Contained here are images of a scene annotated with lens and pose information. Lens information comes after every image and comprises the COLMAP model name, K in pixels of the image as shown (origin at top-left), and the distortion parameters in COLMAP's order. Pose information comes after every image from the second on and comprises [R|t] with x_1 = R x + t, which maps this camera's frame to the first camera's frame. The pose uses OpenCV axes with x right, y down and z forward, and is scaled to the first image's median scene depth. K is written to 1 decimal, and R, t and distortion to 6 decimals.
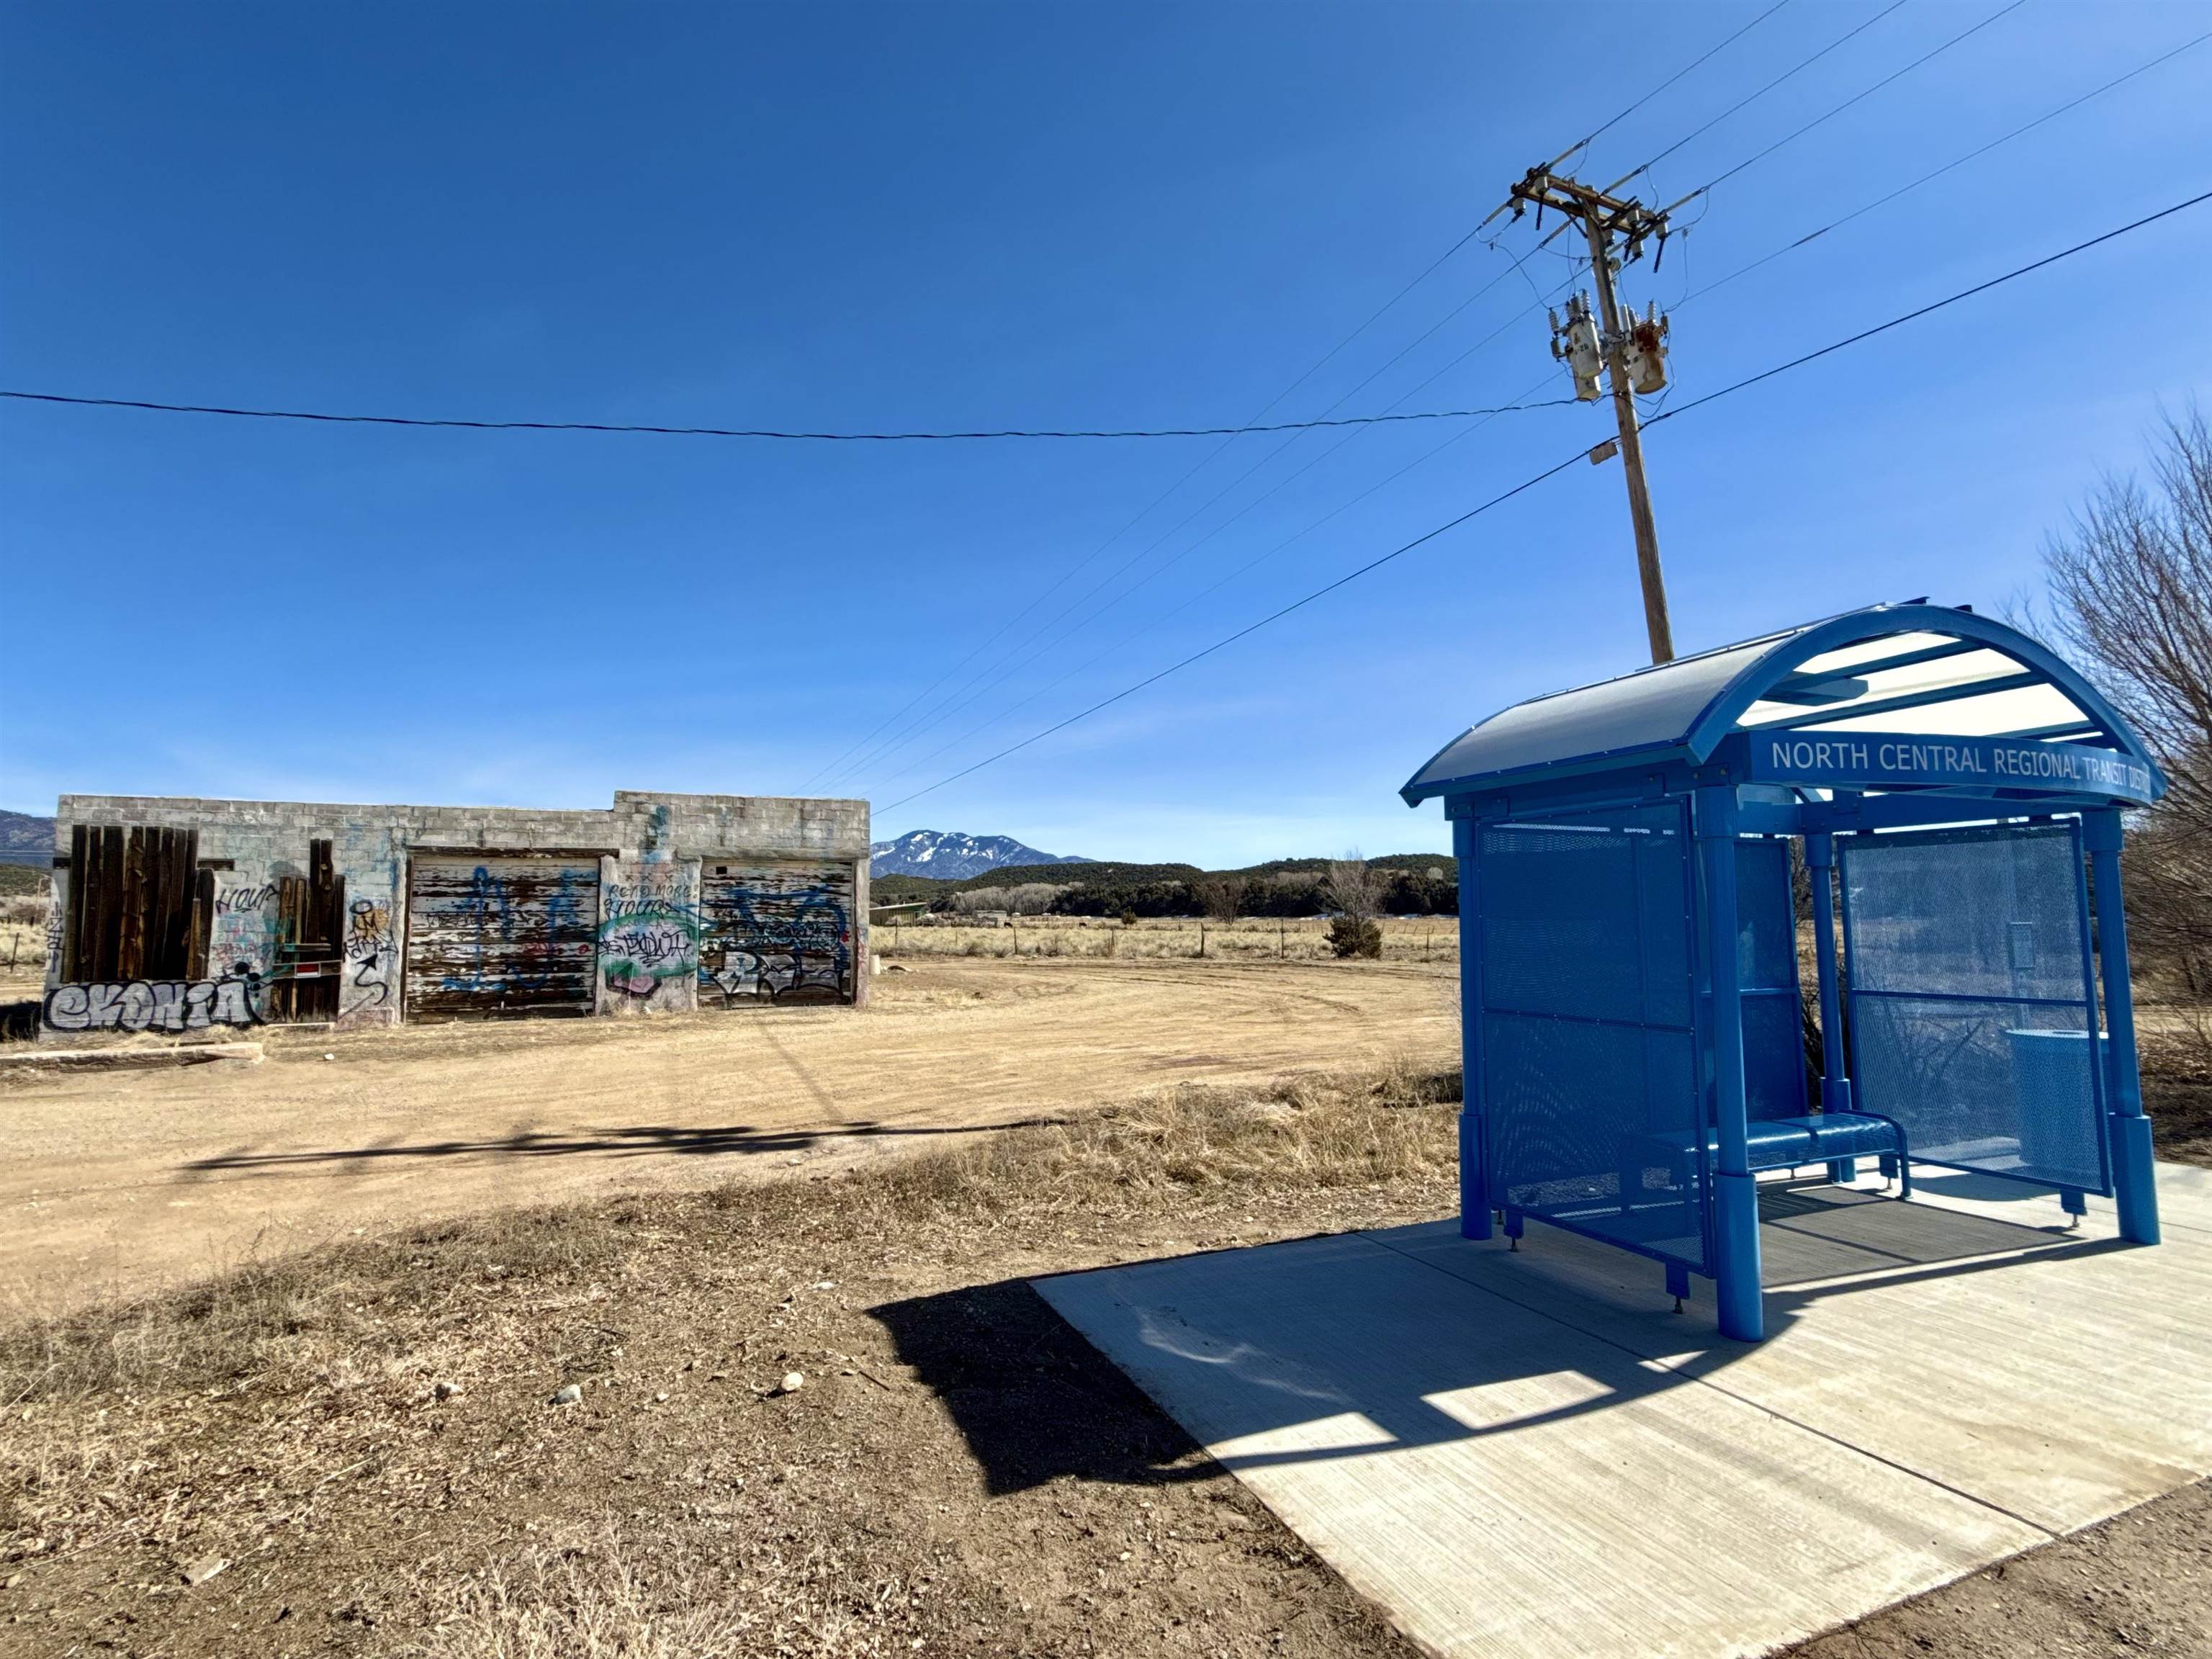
lens RADIAL K [[1064.8, 0, 1113.2], [0, 1064.8, 824.0], [0, 0, 1]] dist [-0.000219, -0.000095]
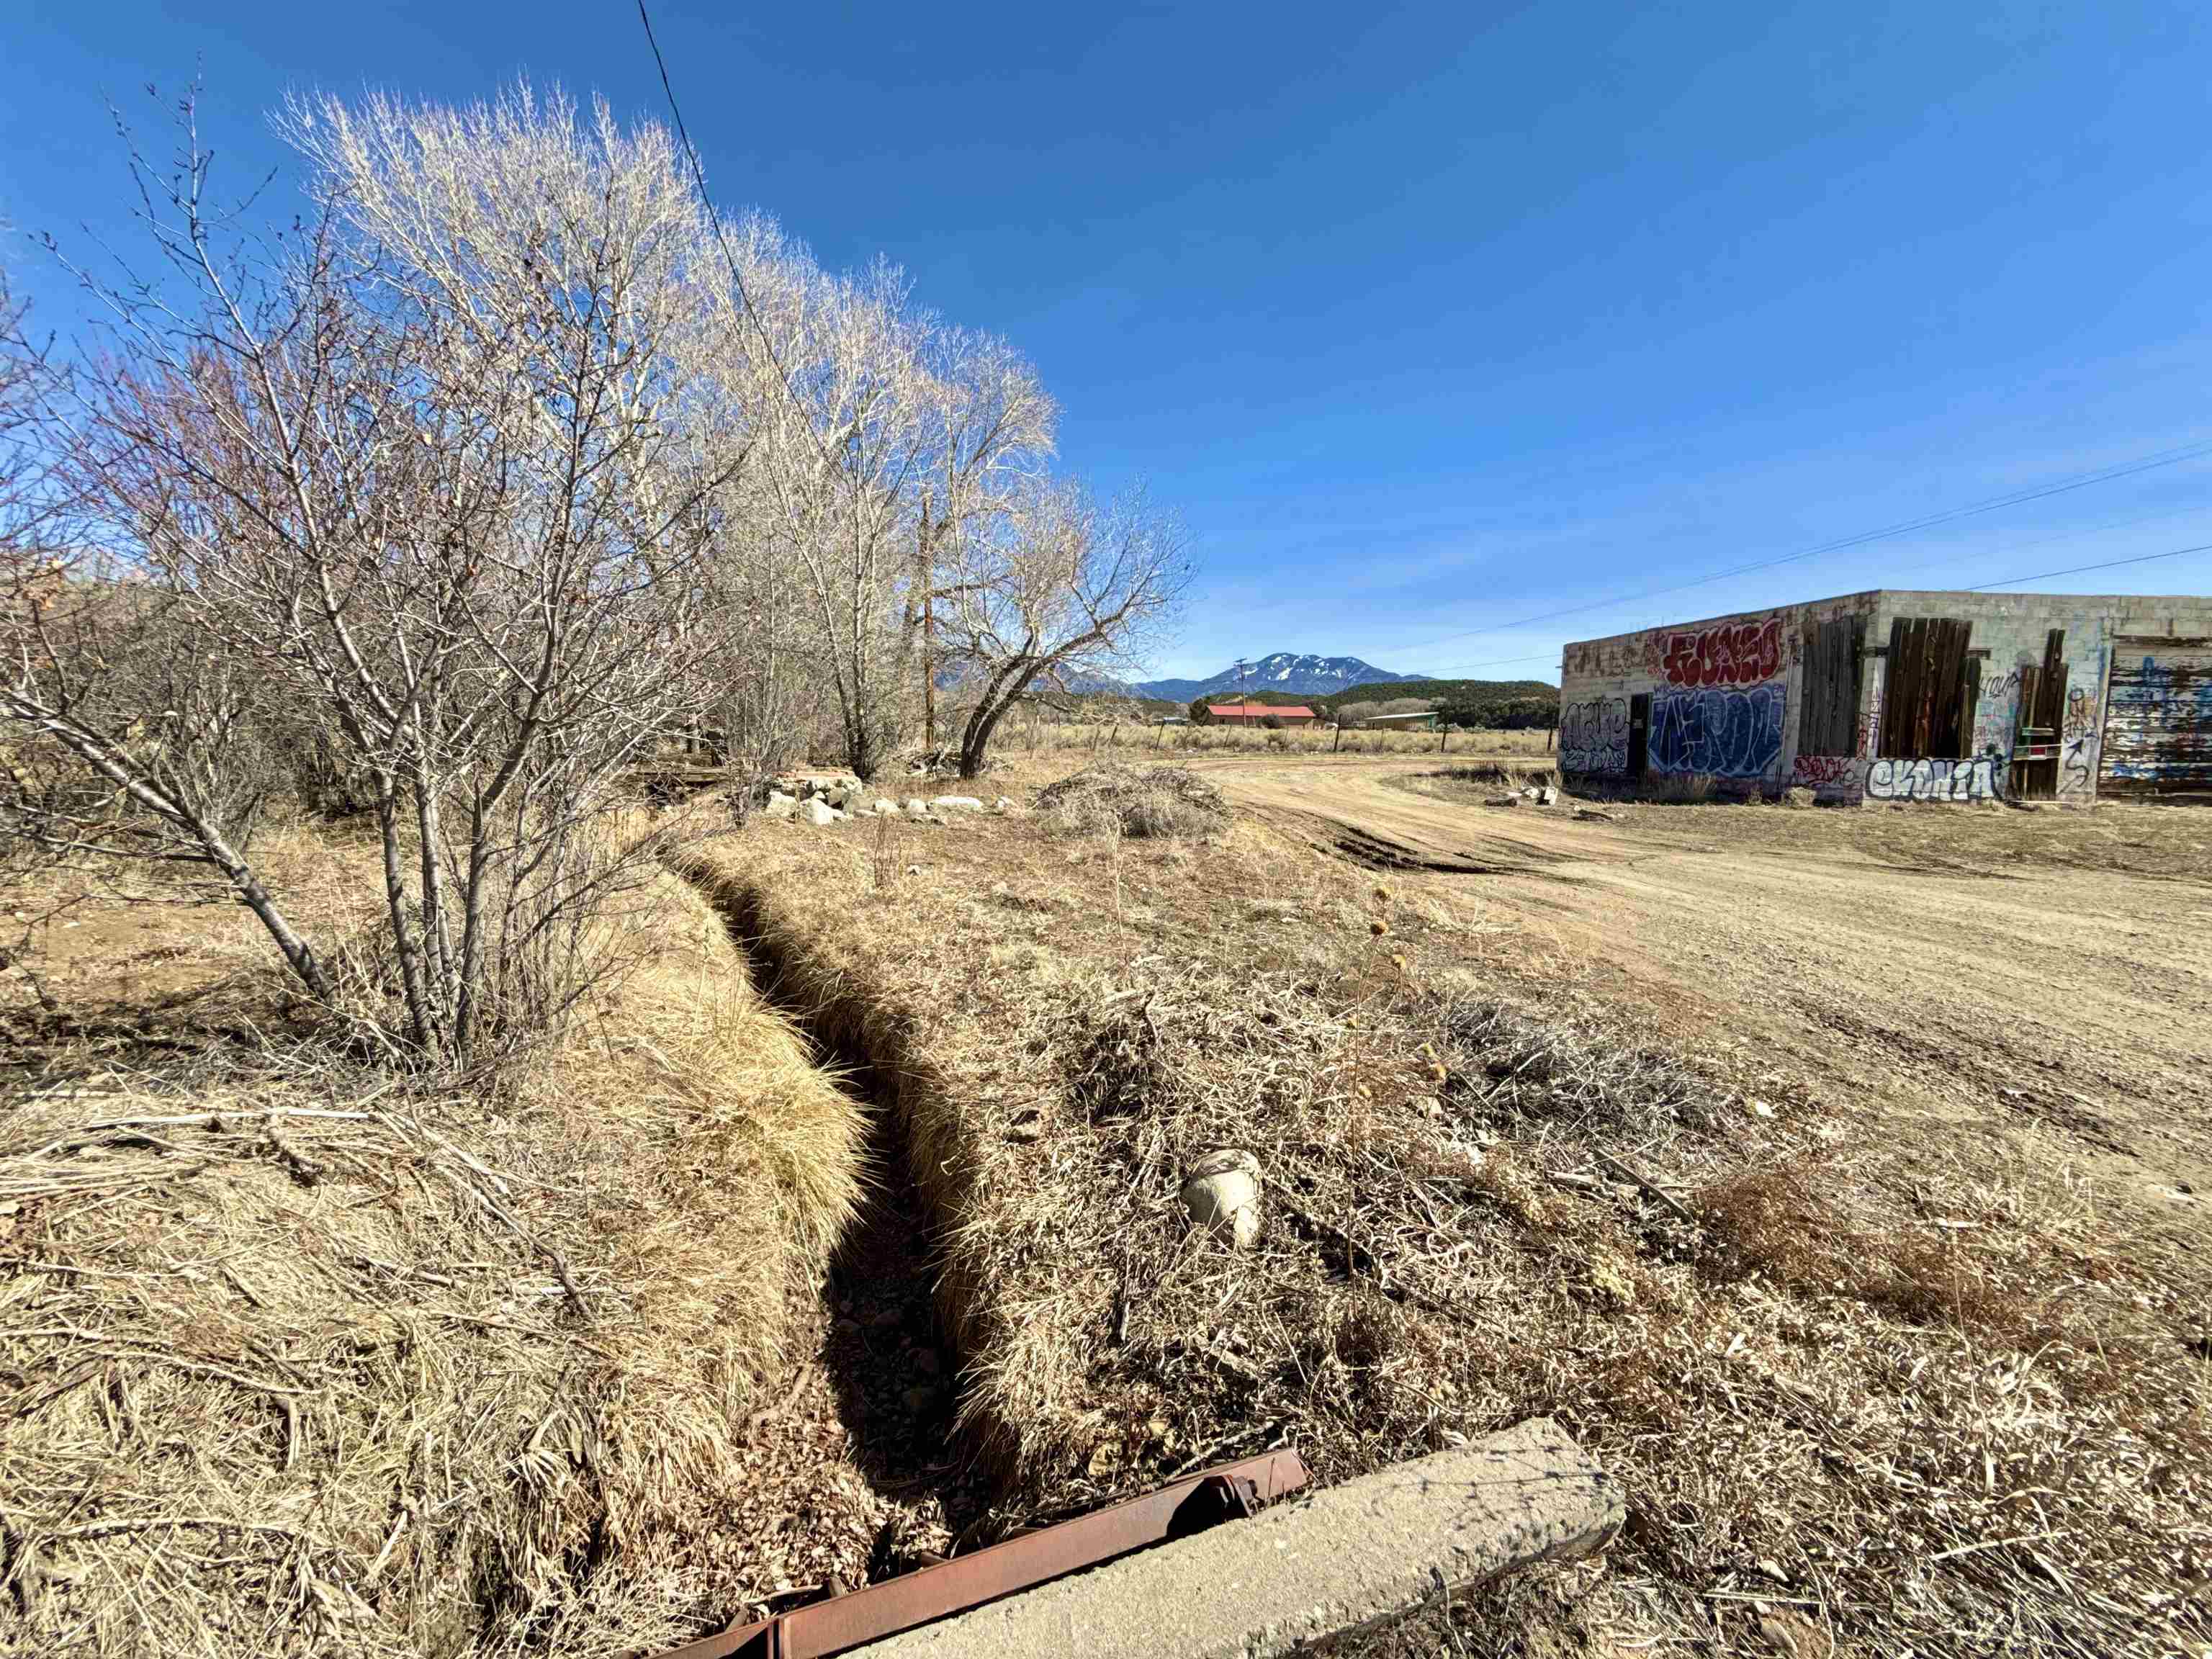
lens RADIAL K [[877.4, 0, 1098.6], [0, 877.4, 826.8], [0, 0, 1]] dist [-0.000688, -0.000350]
pose [[0.930386, 0.057548, -0.362036, -1.230359], [0.015854, 0.980360, 0.196576, 0.019363], [0.366238, -0.188631, 0.911201, -0.164578]]
